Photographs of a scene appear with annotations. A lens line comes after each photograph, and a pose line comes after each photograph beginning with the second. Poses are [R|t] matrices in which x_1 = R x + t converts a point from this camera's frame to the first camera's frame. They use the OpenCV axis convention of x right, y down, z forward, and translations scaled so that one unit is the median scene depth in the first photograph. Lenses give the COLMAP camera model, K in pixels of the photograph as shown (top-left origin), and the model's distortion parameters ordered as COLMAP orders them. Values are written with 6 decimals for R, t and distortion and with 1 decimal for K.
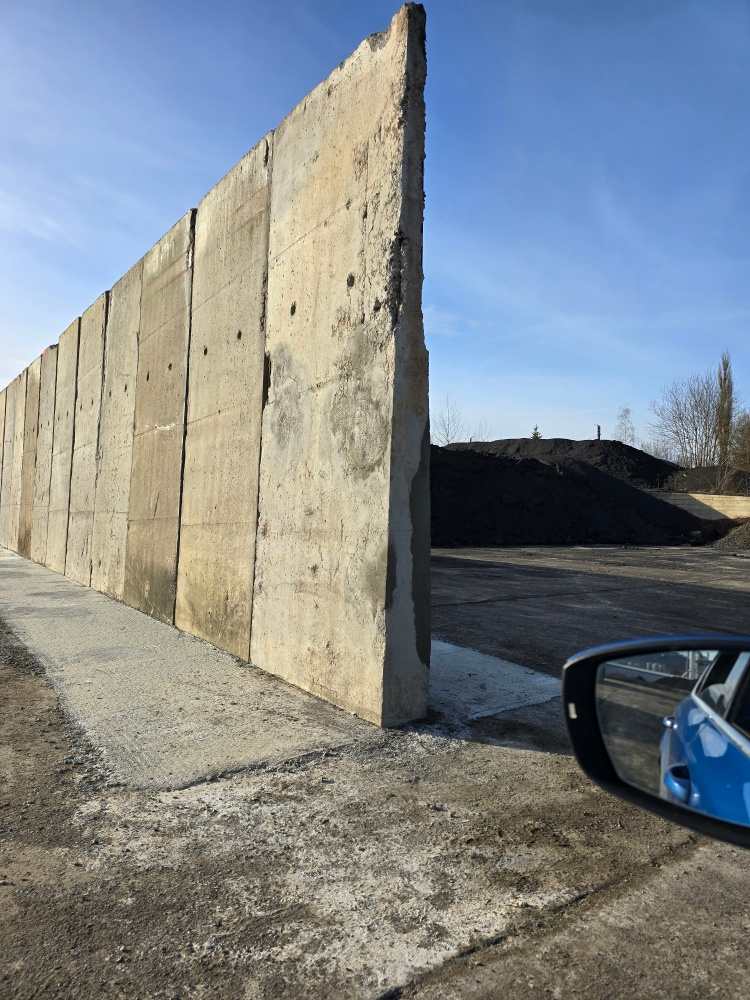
lens RADIAL K [[687.6, 0, 375.0], [0, 687.6, 500.0], [0, 0, 1]] dist [-0.002189, -0.002348]
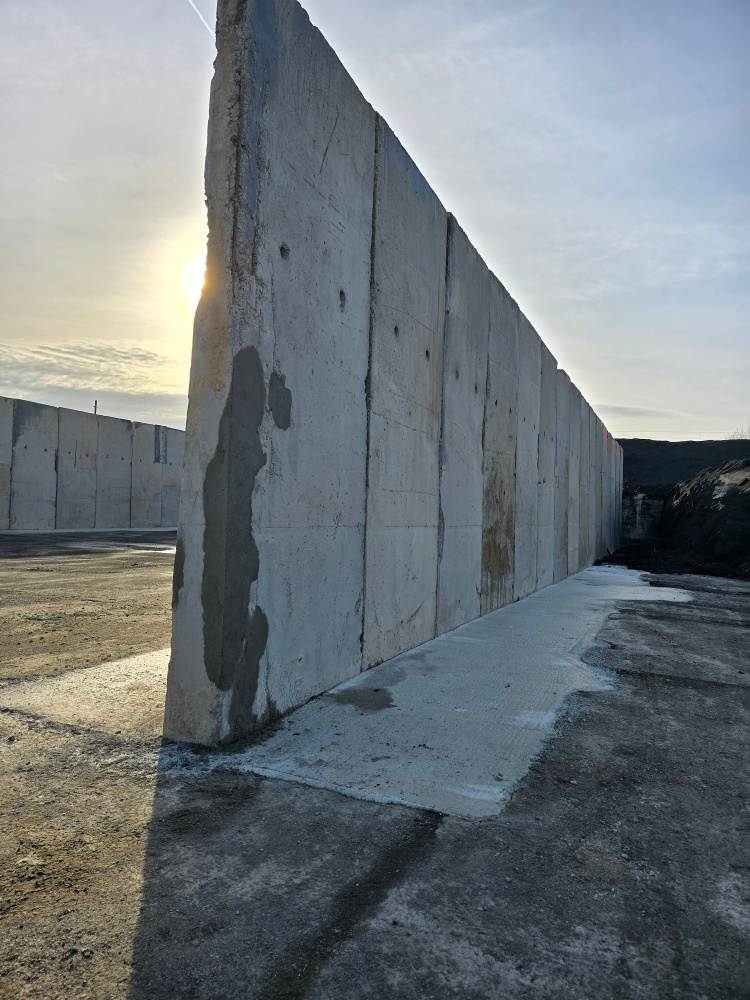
lens RADIAL K [[687.6, 0, 375.0], [0, 687.6, 500.0], [0, 0, 1]] dist [-0.002189, -0.002348]
pose [[0.524832, 0.007866, -0.851169, 0.996272], [-0.053749, 0.998268, -0.023916, 0.024551], [0.849507, 0.058301, 0.524346, 0.787287]]
